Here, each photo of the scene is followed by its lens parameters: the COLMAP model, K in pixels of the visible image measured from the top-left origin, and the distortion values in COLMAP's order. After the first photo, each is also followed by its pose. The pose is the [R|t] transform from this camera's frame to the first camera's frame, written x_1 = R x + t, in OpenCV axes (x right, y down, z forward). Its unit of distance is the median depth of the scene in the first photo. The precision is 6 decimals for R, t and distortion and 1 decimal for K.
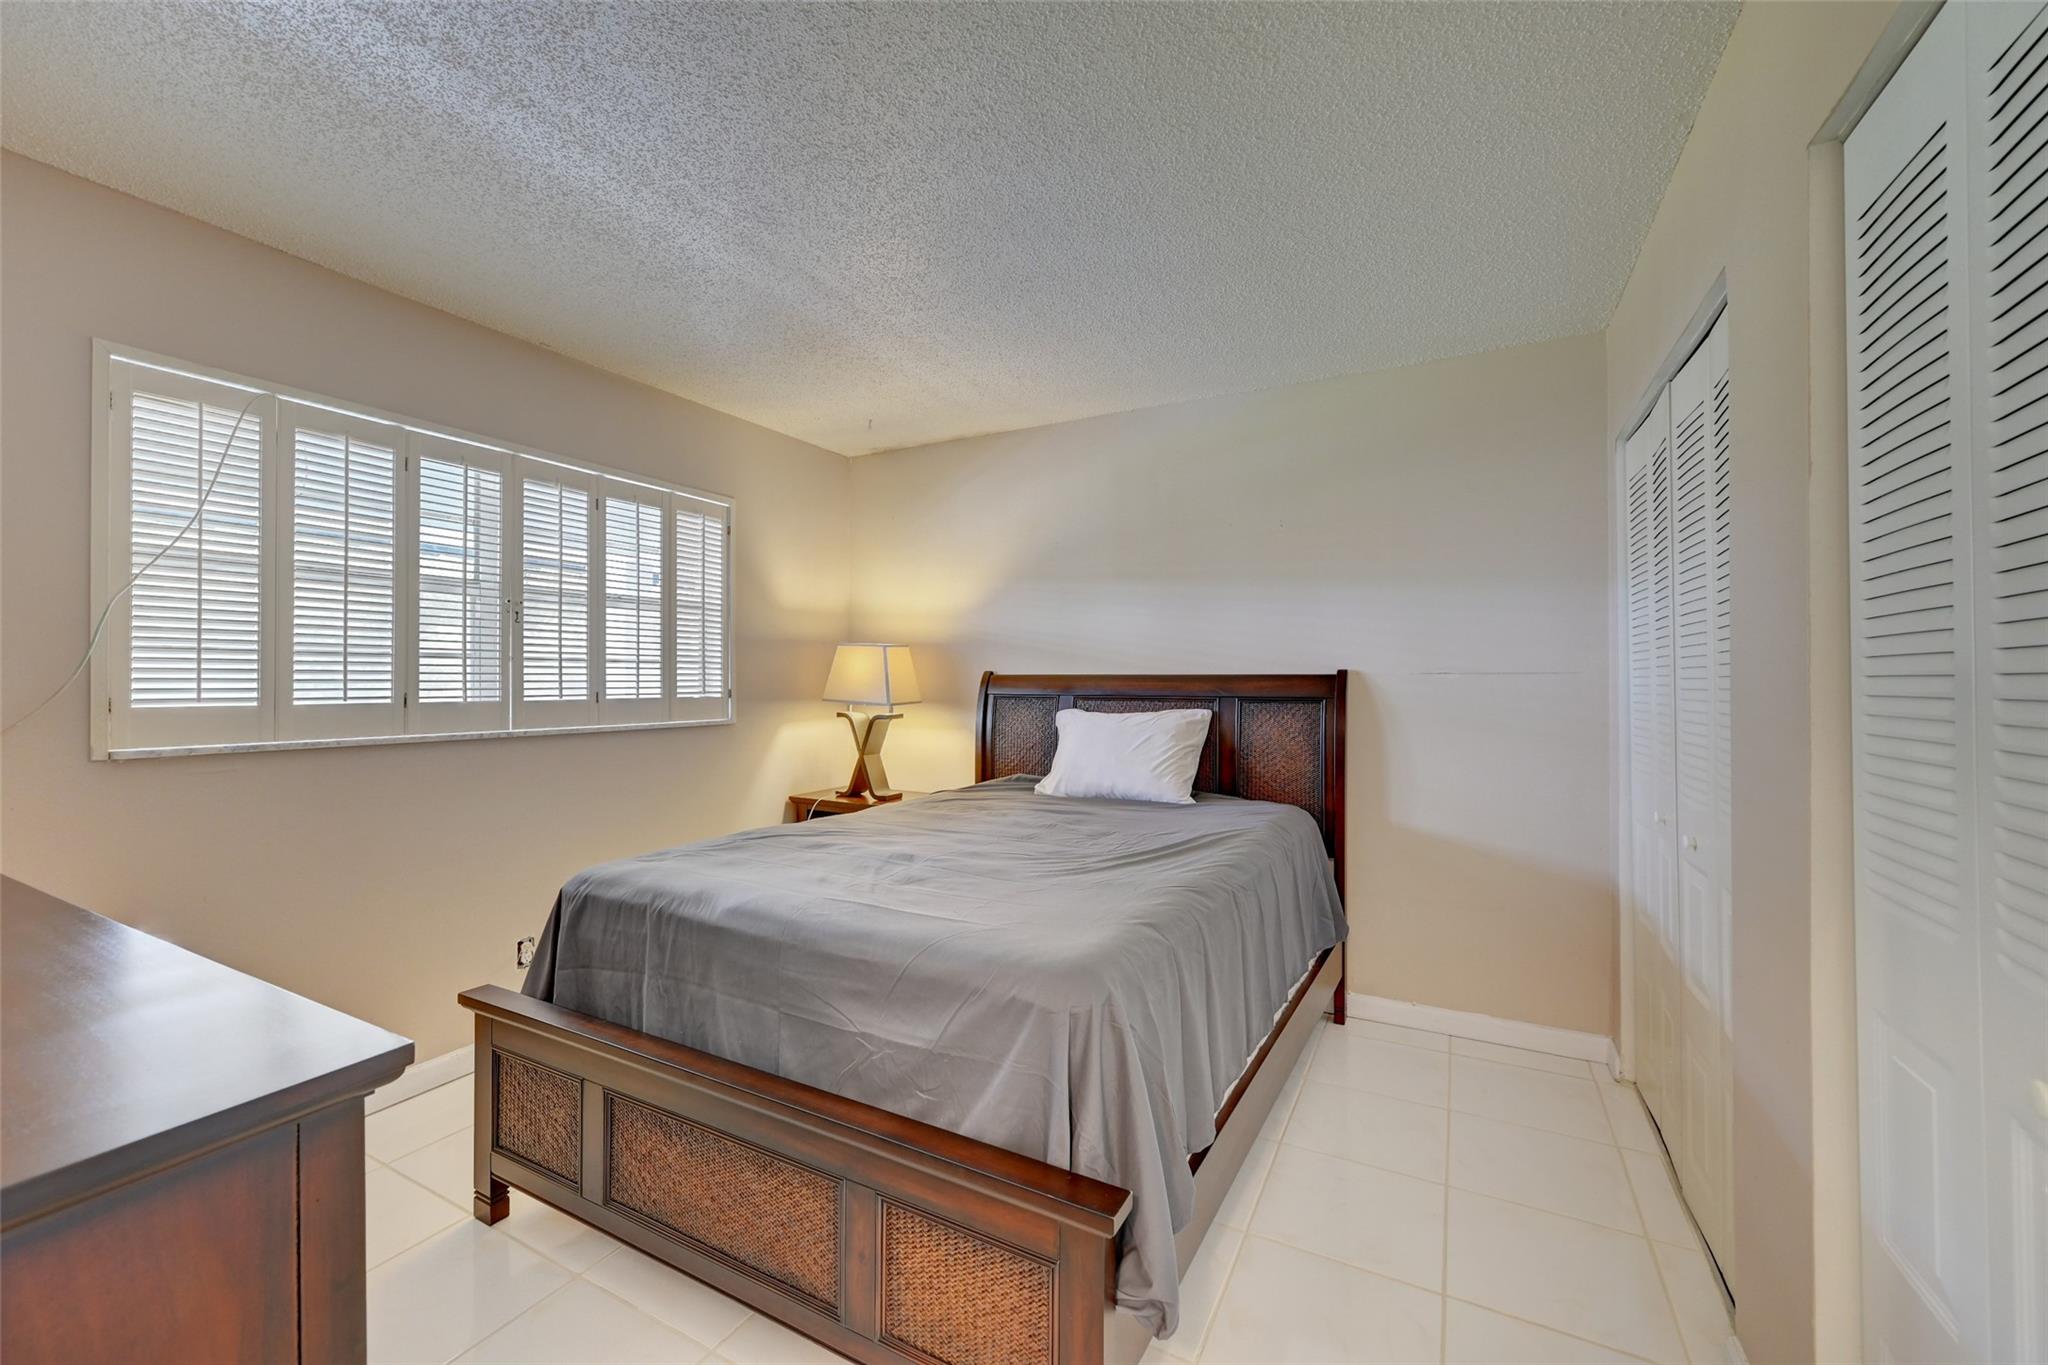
lens RADIAL K [[807.4, 0, 1029.1], [0, 807.4, 683.3], [0, 0, 1]] dist [-0.002091, 0.000142]
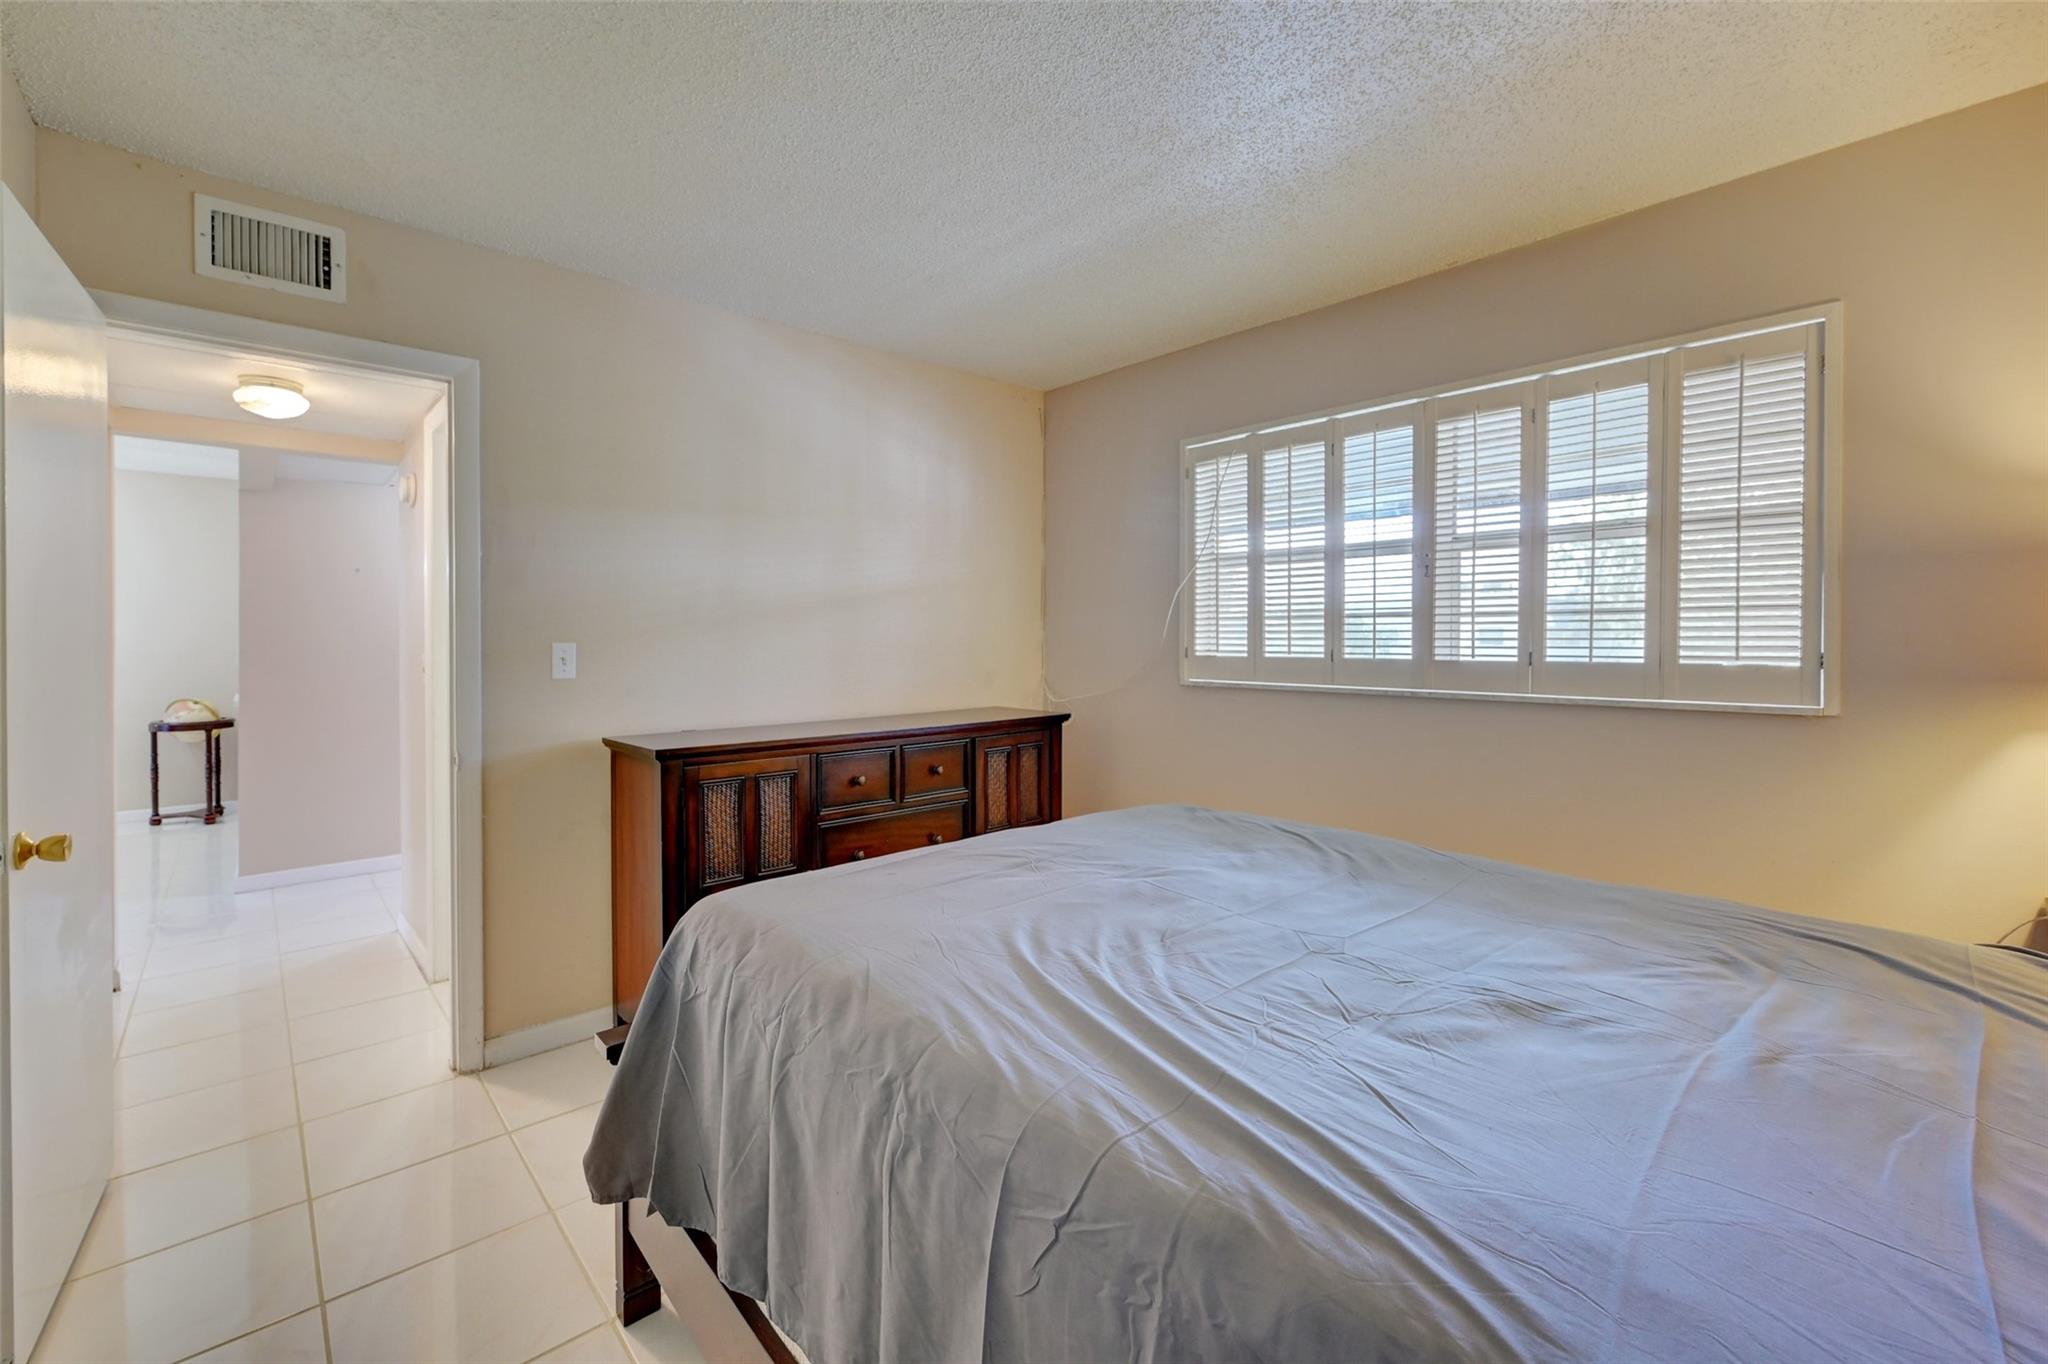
lens RADIAL K [[869.8, 0, 1015.3], [0, 869.8, 644.2], [0, 0, 1]] dist [-0.001463, -0.000225]
pose [[-0.345941, 0.004889, -0.938244, 0.401806], [-0.002379, 0.999979, 0.006088, -0.001270], [0.938253, 0.004338, -0.345922, 0.737274]]
